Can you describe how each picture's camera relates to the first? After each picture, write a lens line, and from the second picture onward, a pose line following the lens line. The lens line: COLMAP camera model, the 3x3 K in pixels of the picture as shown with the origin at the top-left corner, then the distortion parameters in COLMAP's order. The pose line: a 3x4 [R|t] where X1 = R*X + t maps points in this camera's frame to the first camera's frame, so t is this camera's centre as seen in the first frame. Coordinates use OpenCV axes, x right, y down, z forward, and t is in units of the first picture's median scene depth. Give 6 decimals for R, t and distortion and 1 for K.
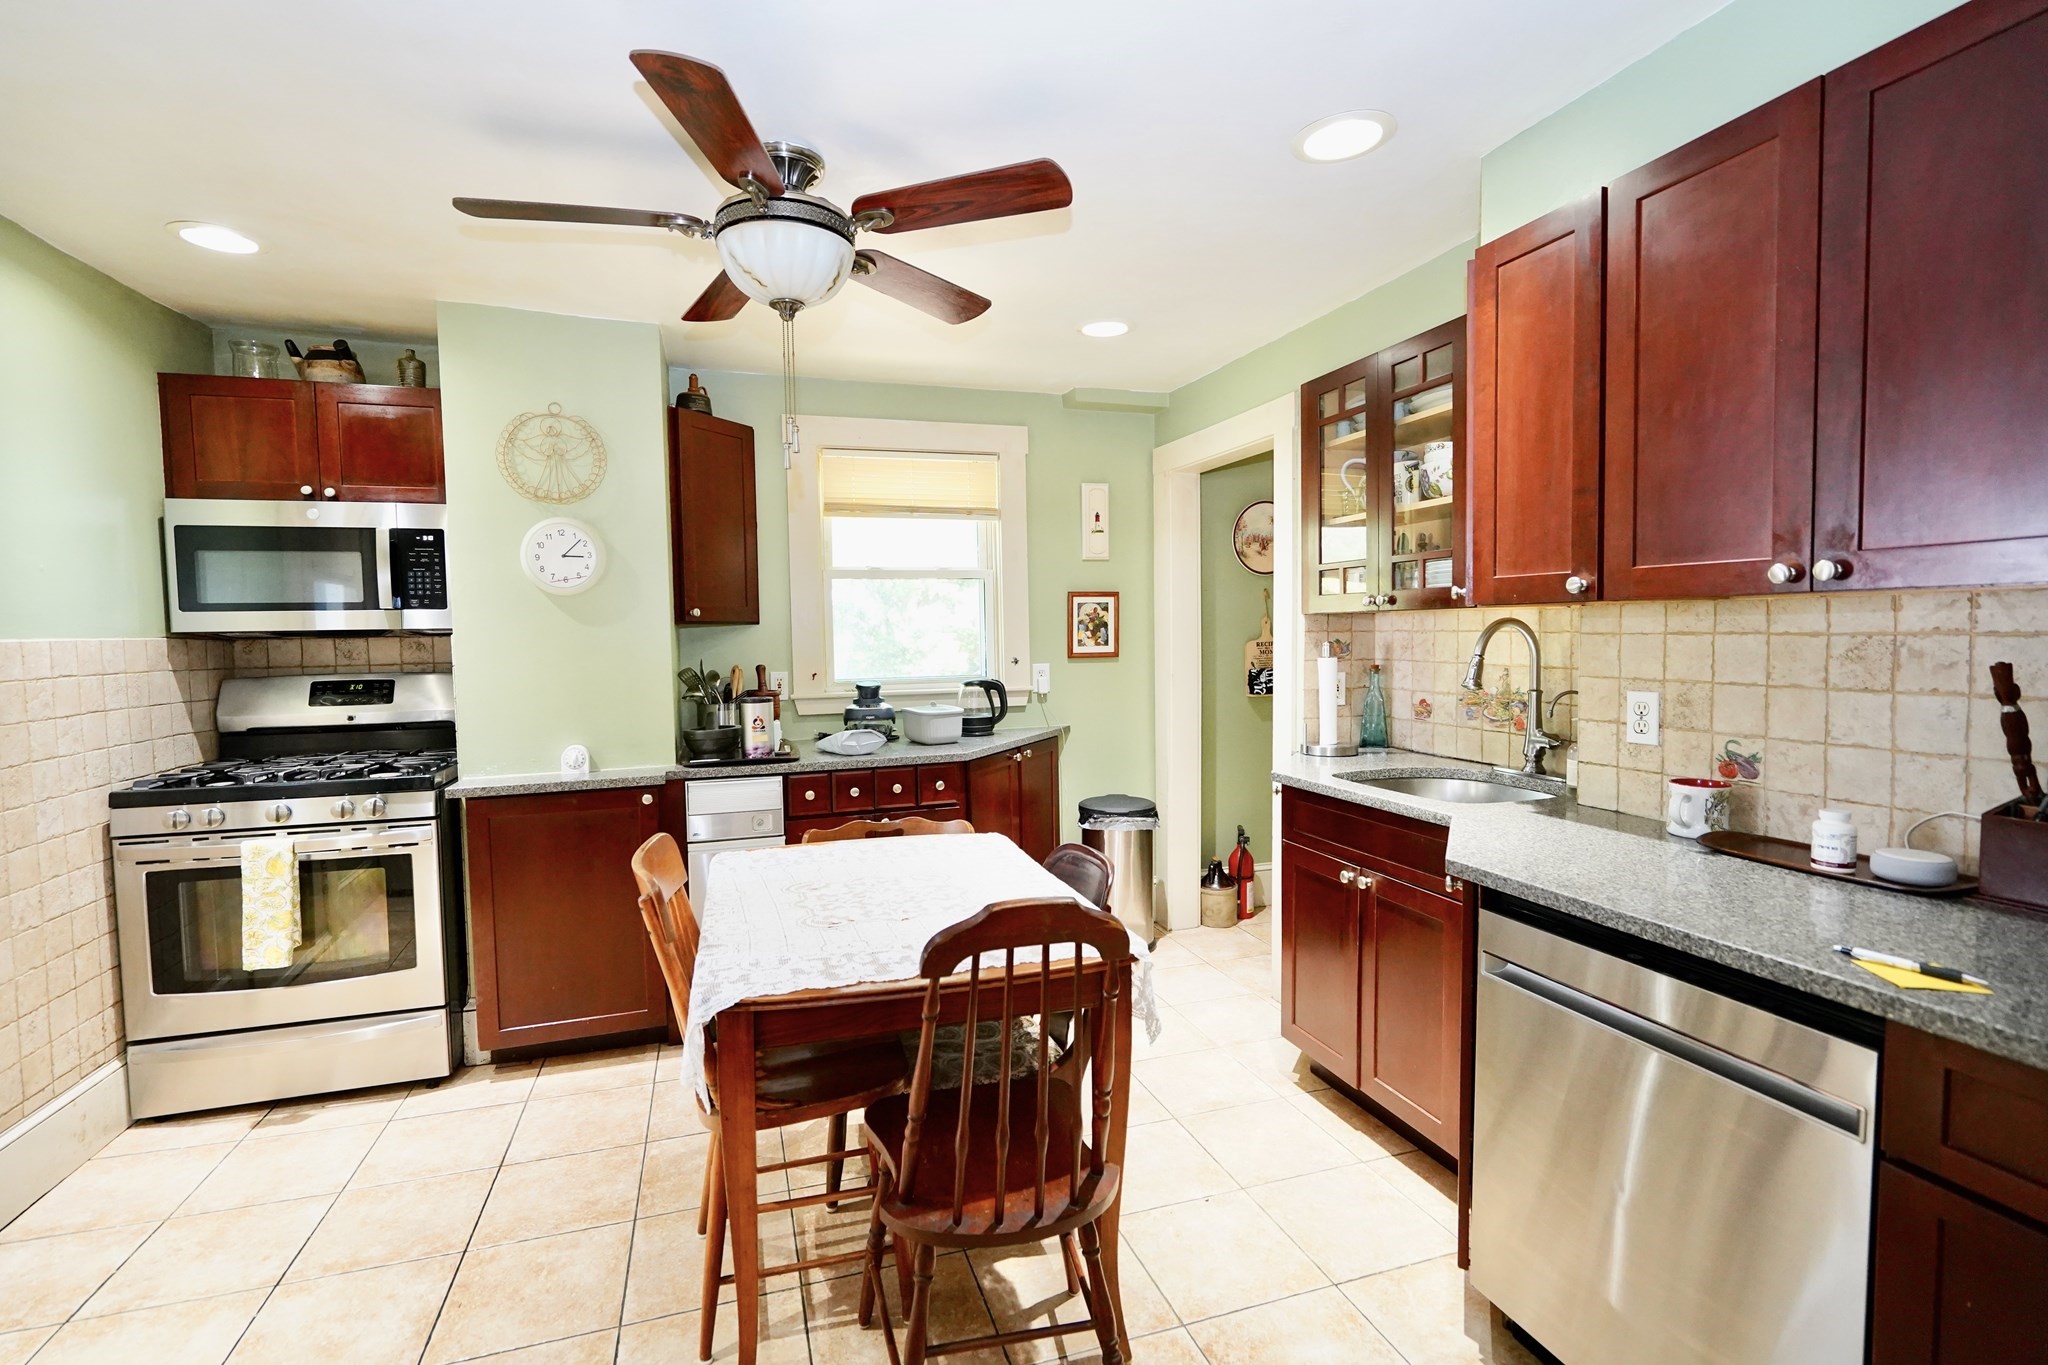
lens RADIAL K [[922.8, 0, 1014.5], [0, 922.8, 678.1], [0, 0, 1]] dist [-0.008283, 0.001422]
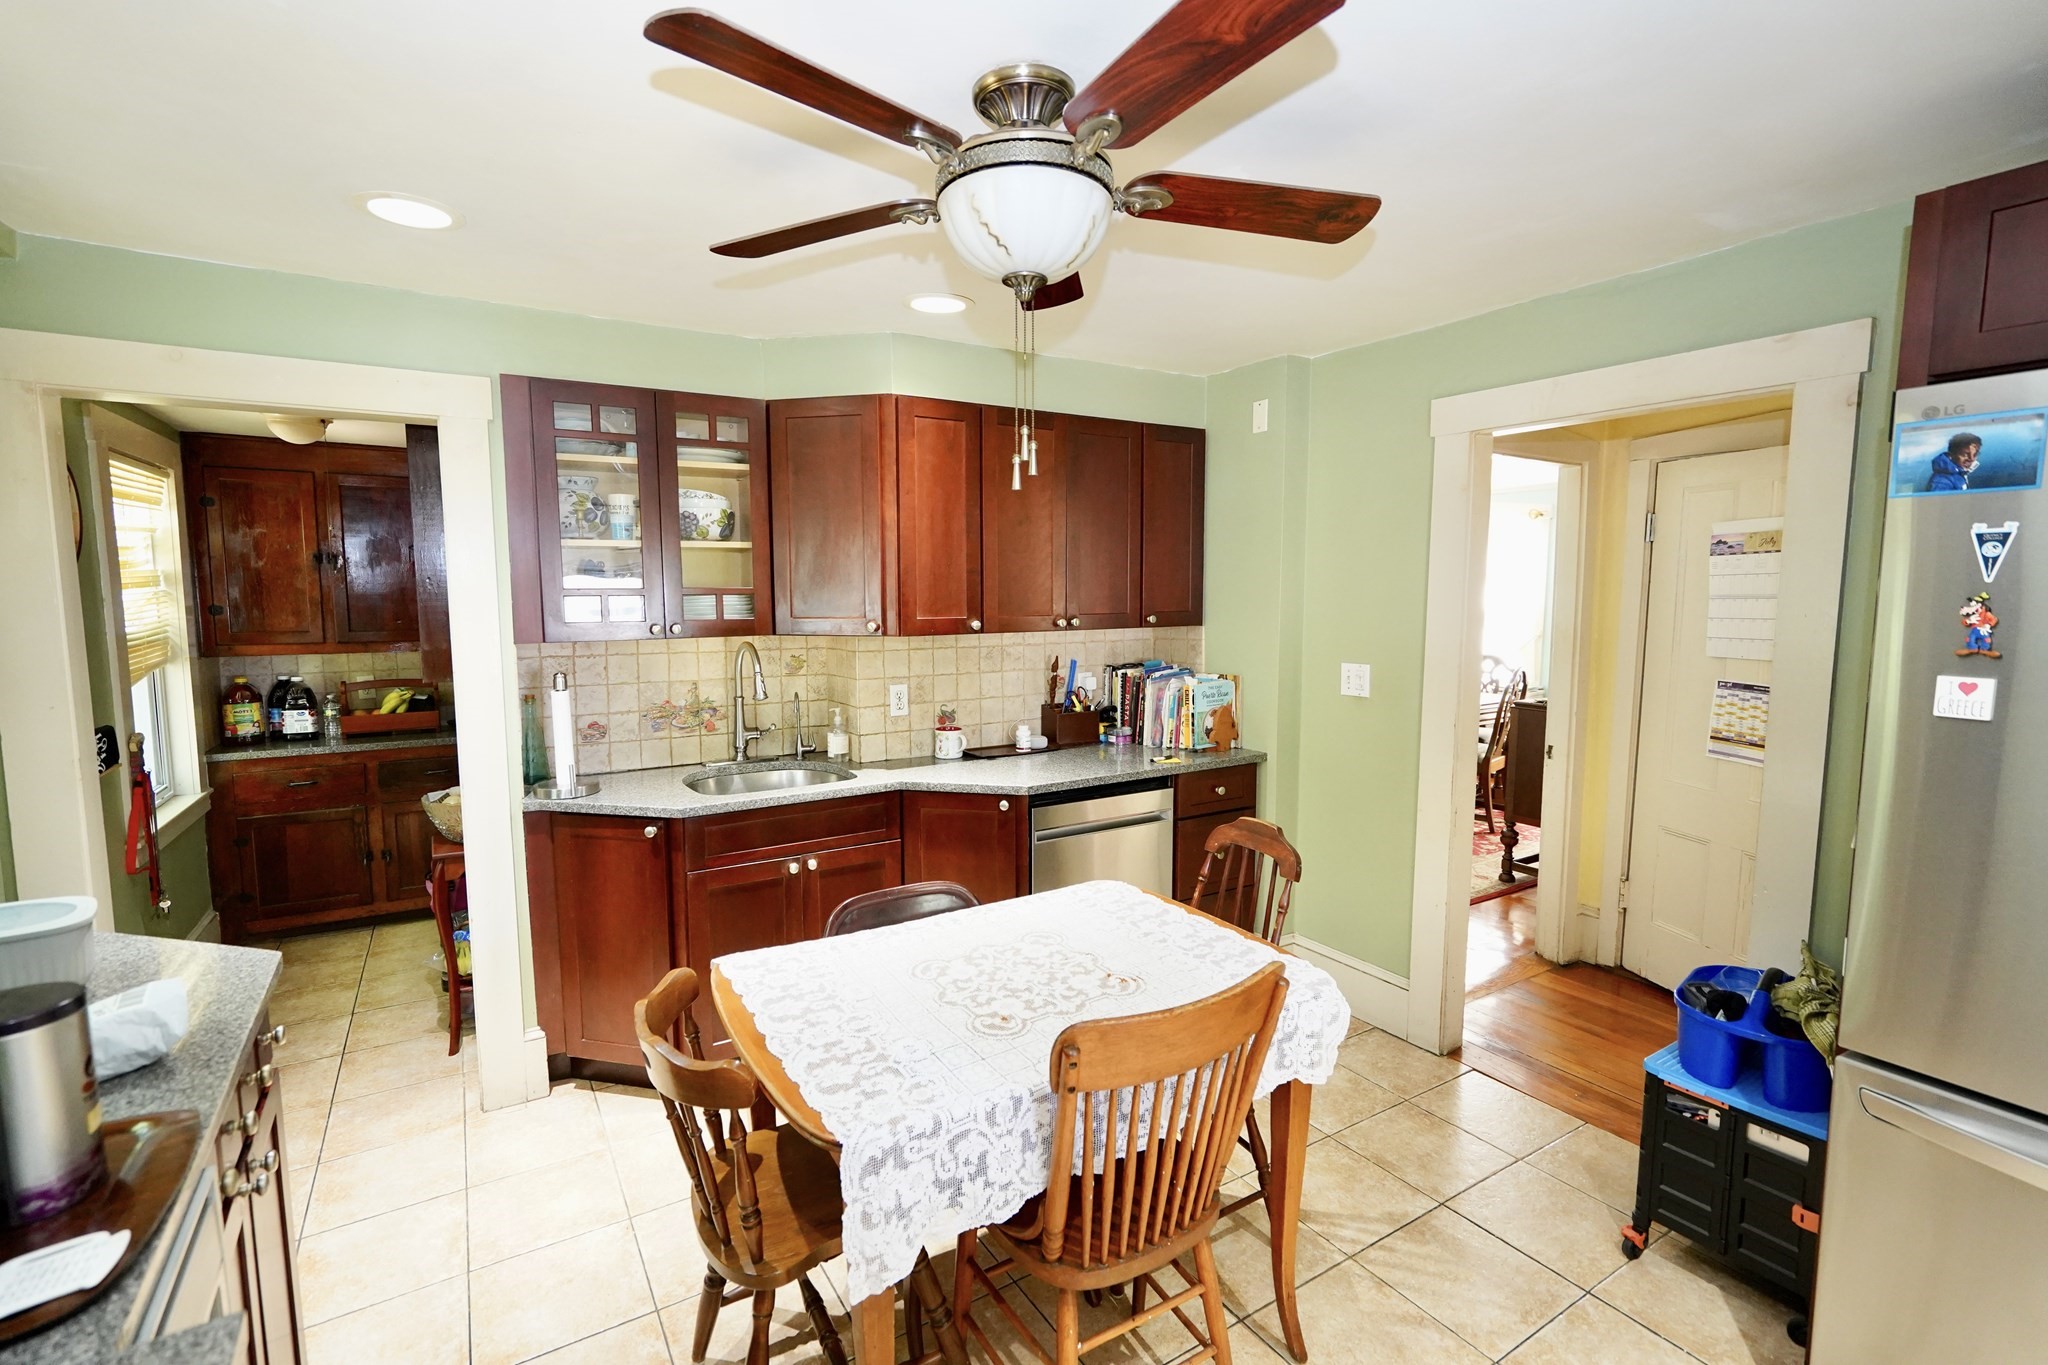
lens RADIAL K [[922.8, 0, 1013.2], [0, 922.8, 680.6], [0, 0, 1]] dist [-0.008283, 0.001422]
pose [[-0.238649, -0.079727, 0.967828, -1.058739], [0.059819, 0.993525, 0.096594, -0.151790], [-0.969262, 0.080946, -0.232335, 1.265737]]
